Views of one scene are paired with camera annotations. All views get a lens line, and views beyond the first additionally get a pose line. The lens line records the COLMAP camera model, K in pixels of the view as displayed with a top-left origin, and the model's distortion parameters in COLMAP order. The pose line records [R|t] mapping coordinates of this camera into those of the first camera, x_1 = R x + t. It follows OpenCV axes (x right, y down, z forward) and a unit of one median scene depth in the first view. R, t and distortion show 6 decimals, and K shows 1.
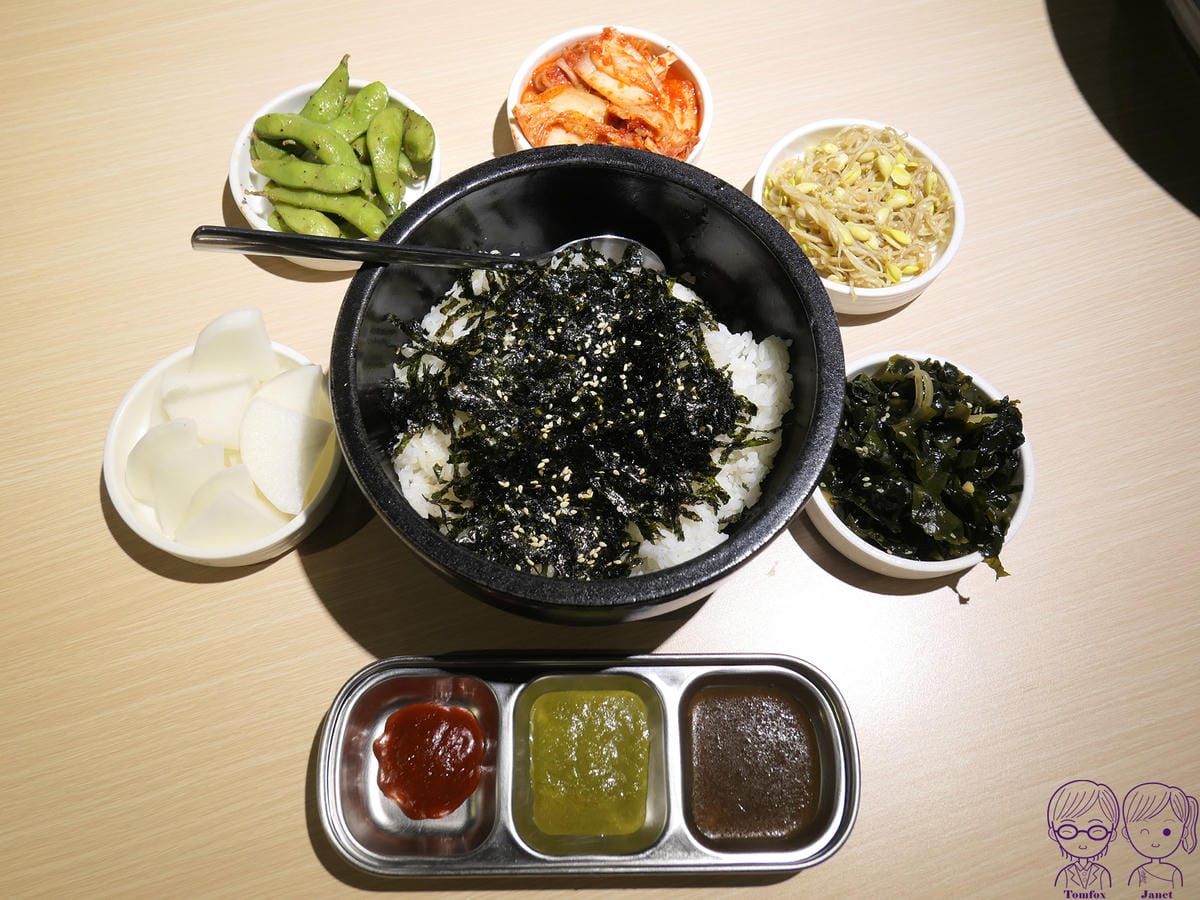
lens RADIAL K [[909.0, 0, 600.0], [0, 909.0, 450.0], [0, 0, 1]] dist [0.001418, 0.000082]
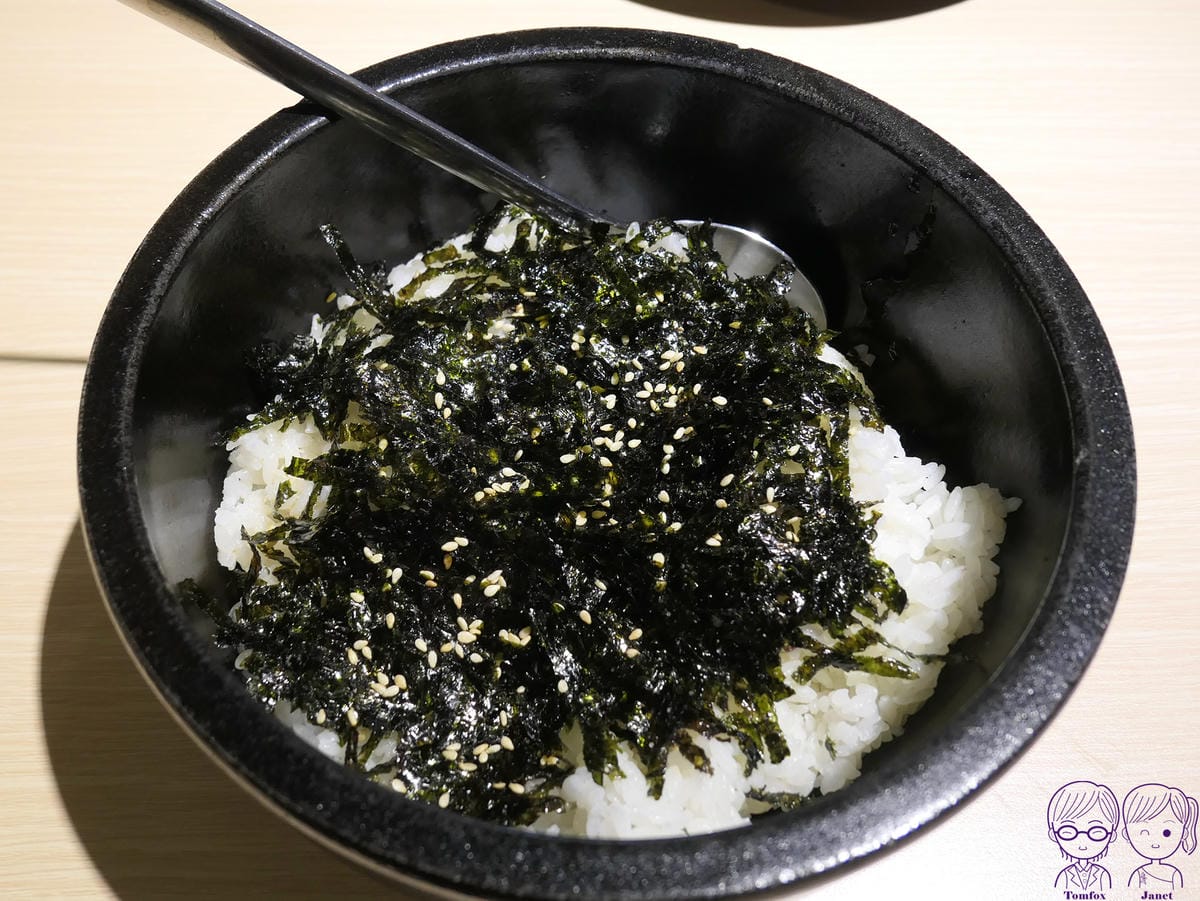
lens RADIAL K [[905.1, 0, 599.1], [0, 905.1, 544.5], [0, 0, 1]] dist [-0.006604, -0.001300]
pose [[0.917461, 0.337841, -0.210068, 0.114316], [-0.367032, 0.922519, -0.119359, 0.044388], [0.153467, 0.186609, 0.970373, 0.506238]]
